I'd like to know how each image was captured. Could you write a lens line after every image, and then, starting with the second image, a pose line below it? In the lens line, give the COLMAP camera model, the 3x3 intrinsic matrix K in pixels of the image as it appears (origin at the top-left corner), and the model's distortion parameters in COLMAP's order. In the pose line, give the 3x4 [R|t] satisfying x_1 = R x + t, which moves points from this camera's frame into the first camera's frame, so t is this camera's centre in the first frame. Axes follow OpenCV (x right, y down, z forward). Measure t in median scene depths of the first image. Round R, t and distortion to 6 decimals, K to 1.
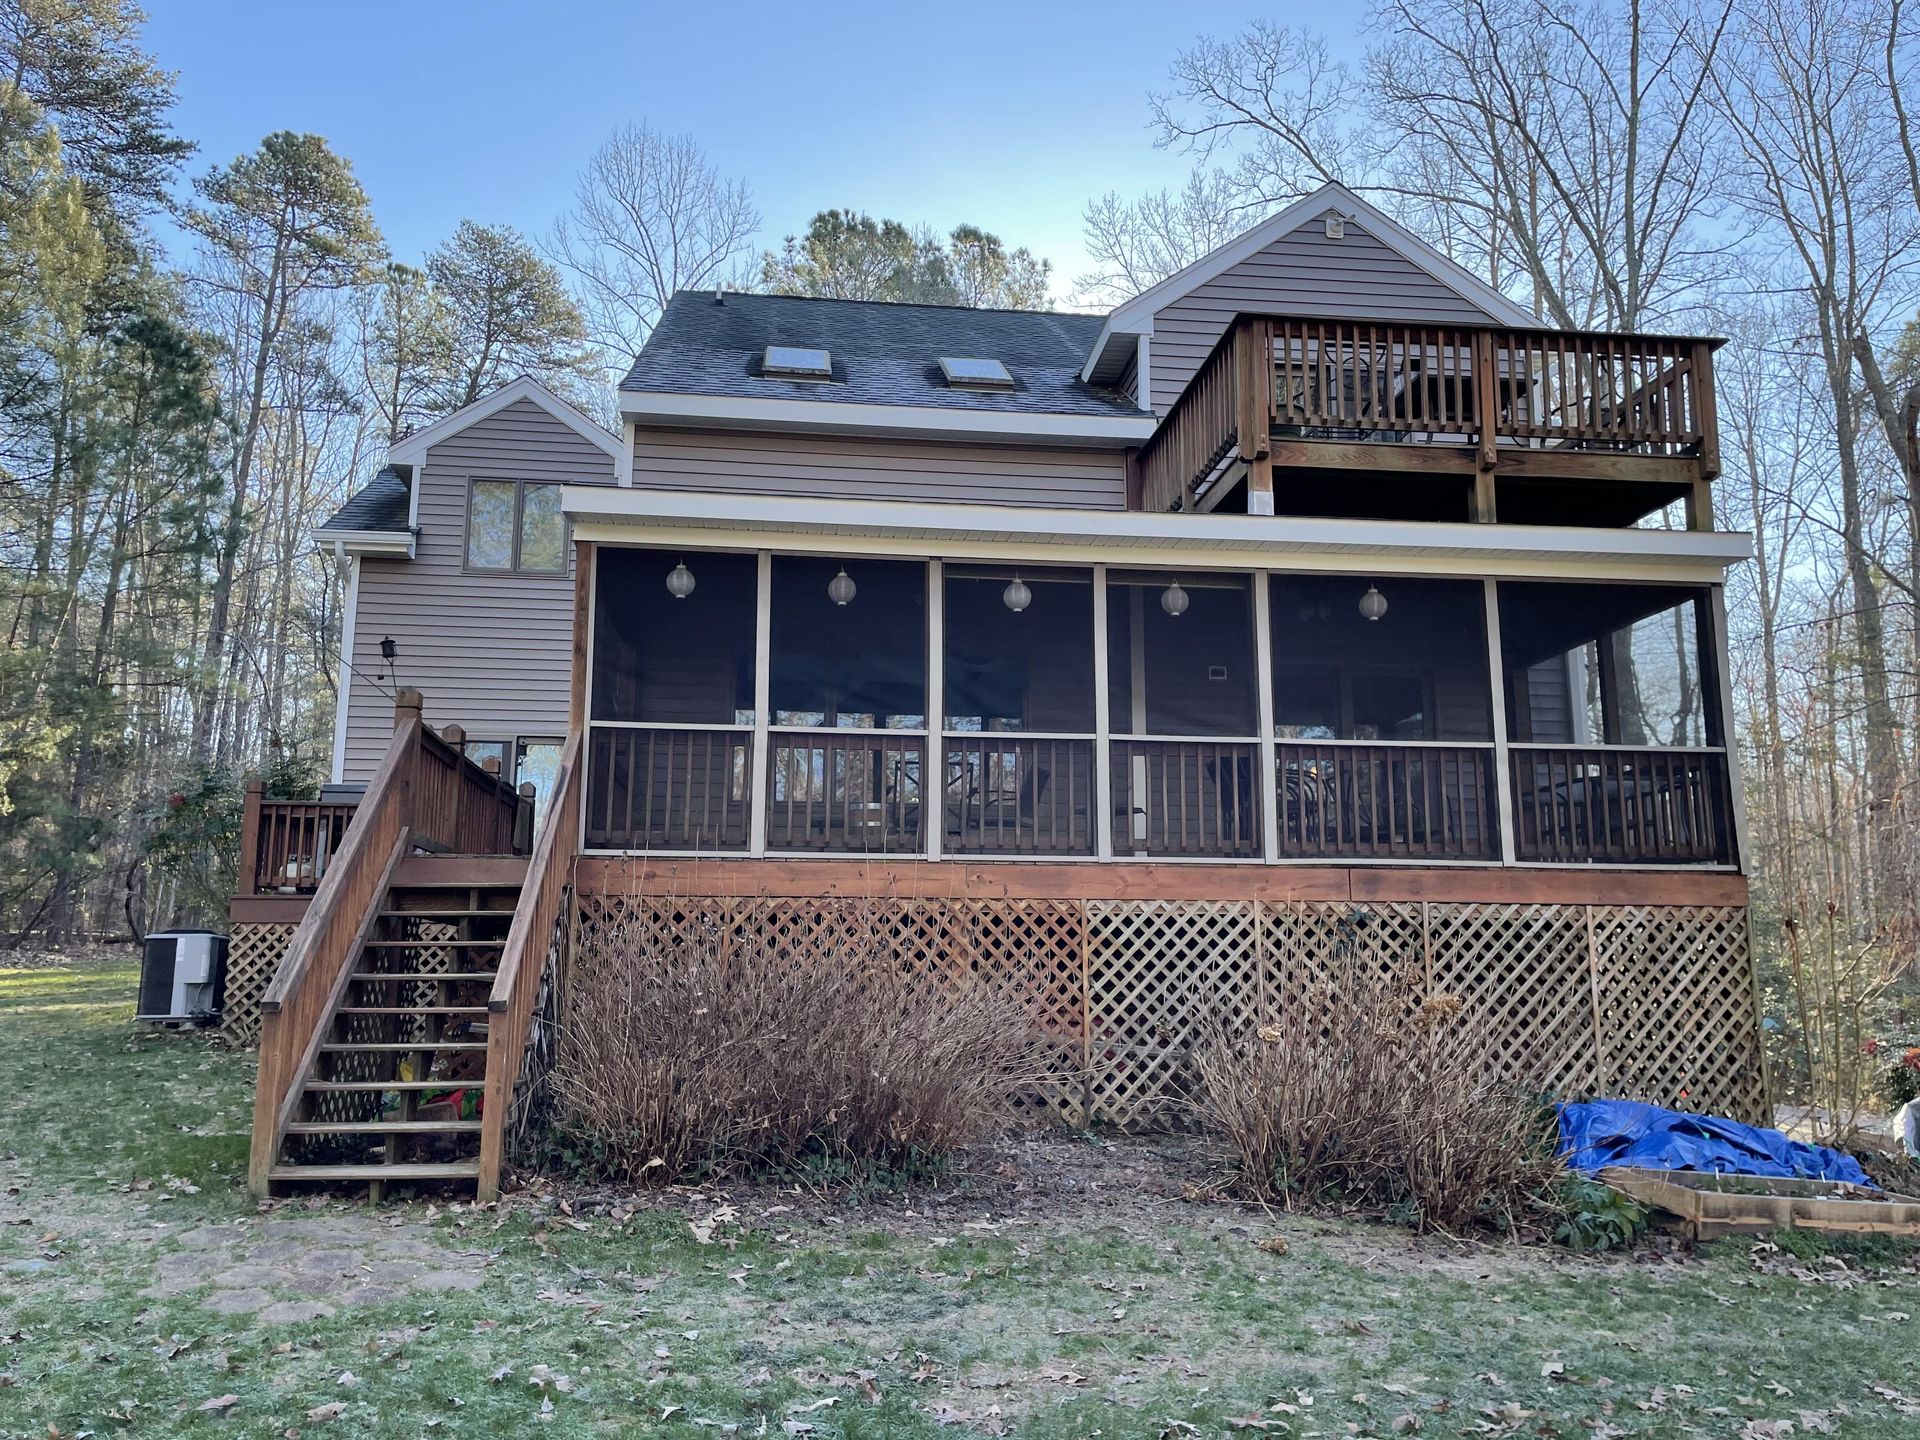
lens RADIAL K [[1434.0, 0, 952.2], [0, 1434.0, 721.3], [0, 0, 1]] dist [-0.000039, -0.004888]
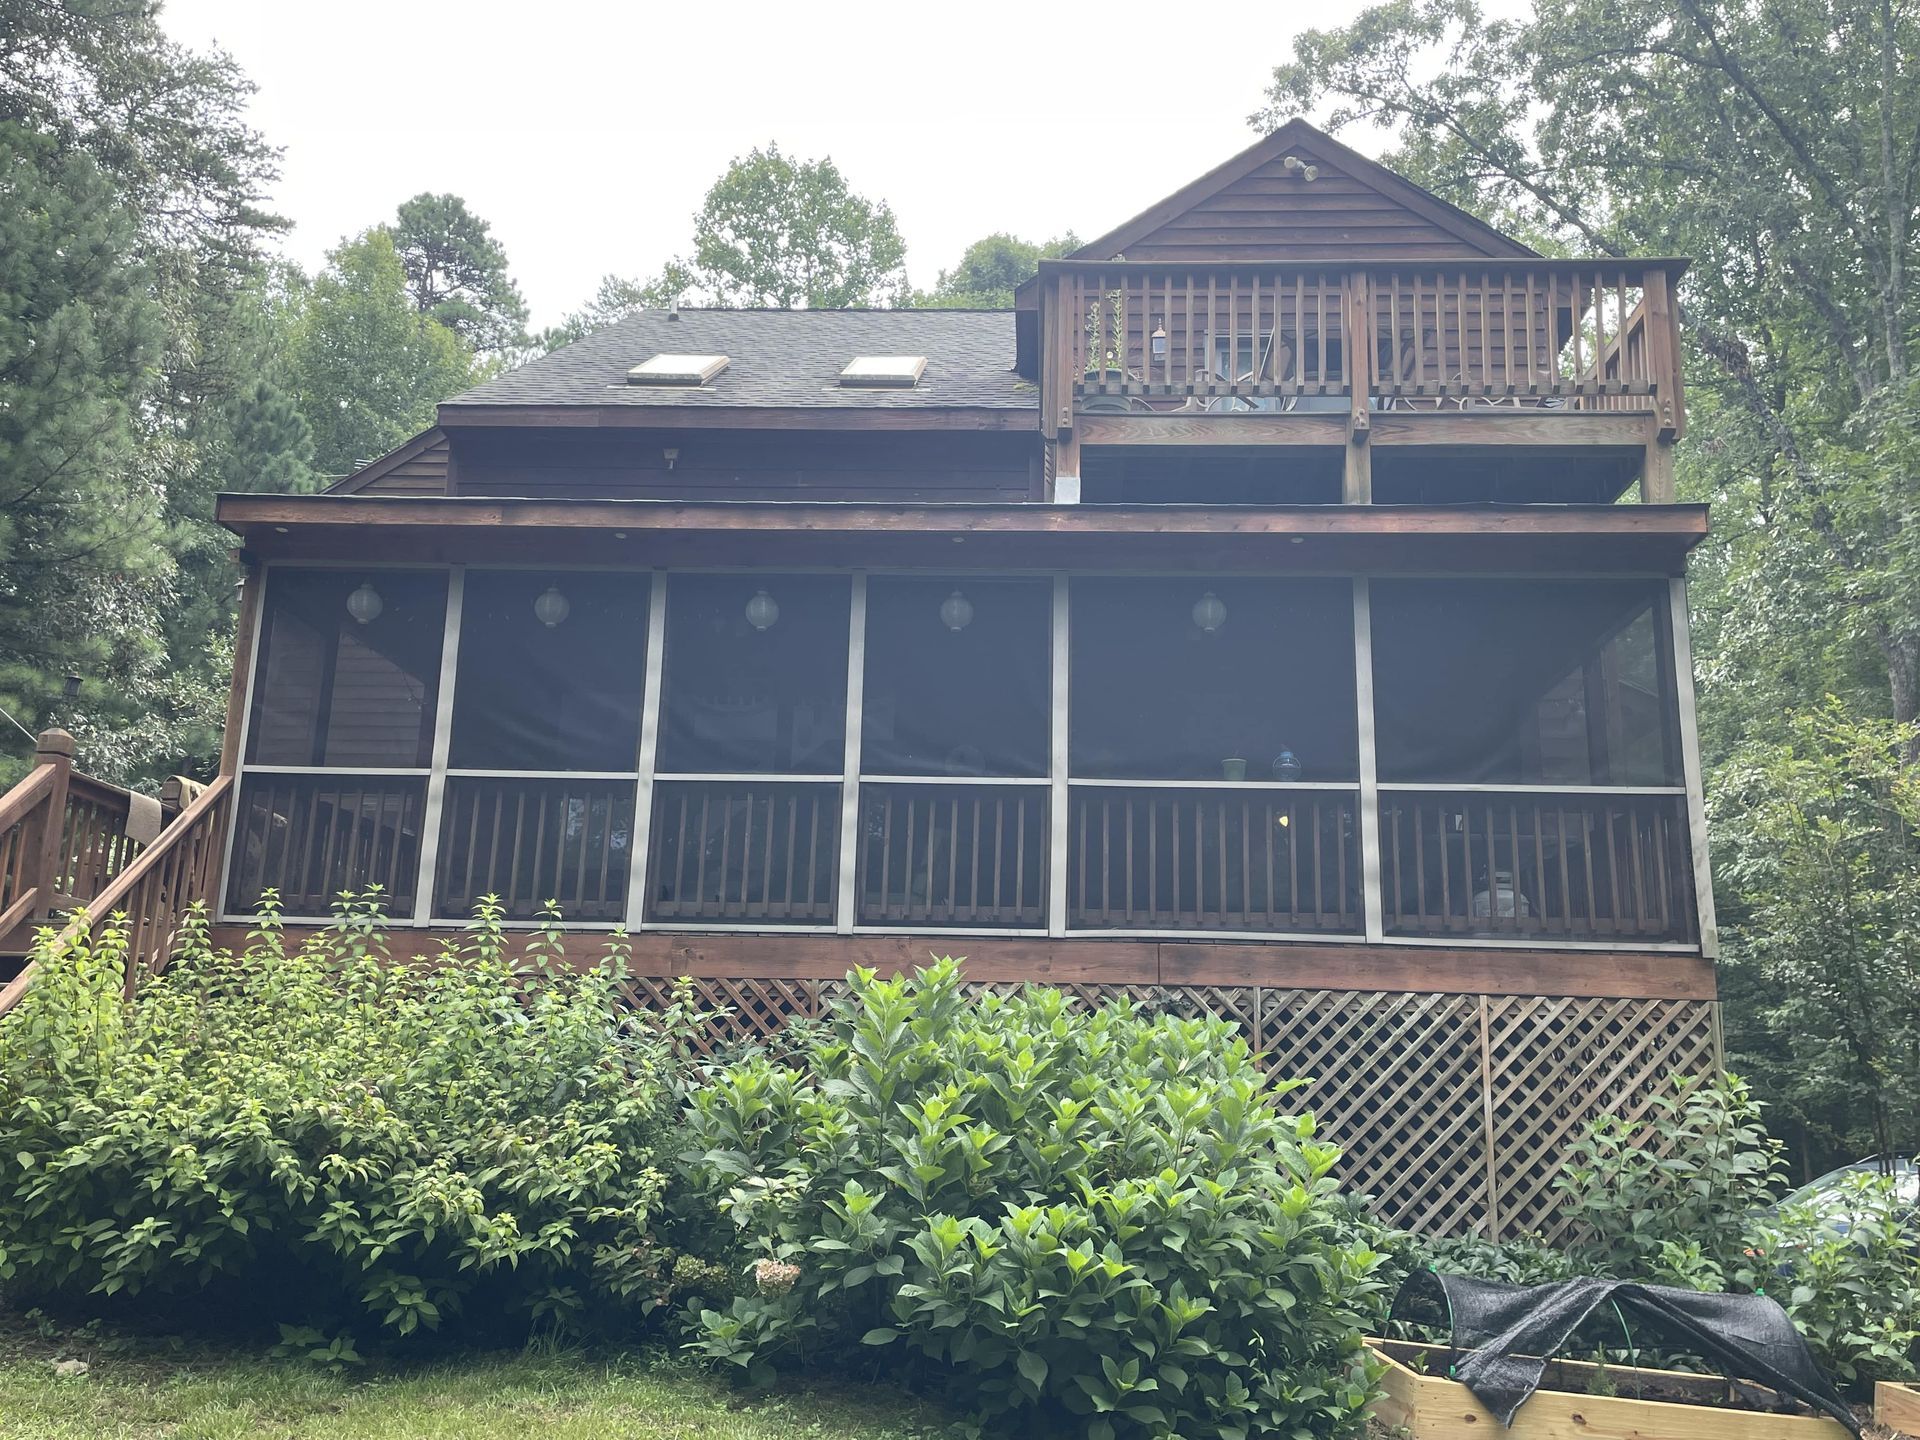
lens RADIAL K [[1434.0, 0, 965.9], [0, 1434.0, 718.1], [0, 0, 1]] dist [-0.000039, -0.004888]
pose [[0.986274, -0.013758, -0.164543, 0.302444], [0.007270, 0.999174, -0.039969, 0.009448], [0.164957, 0.038225, 0.985560, 0.197678]]
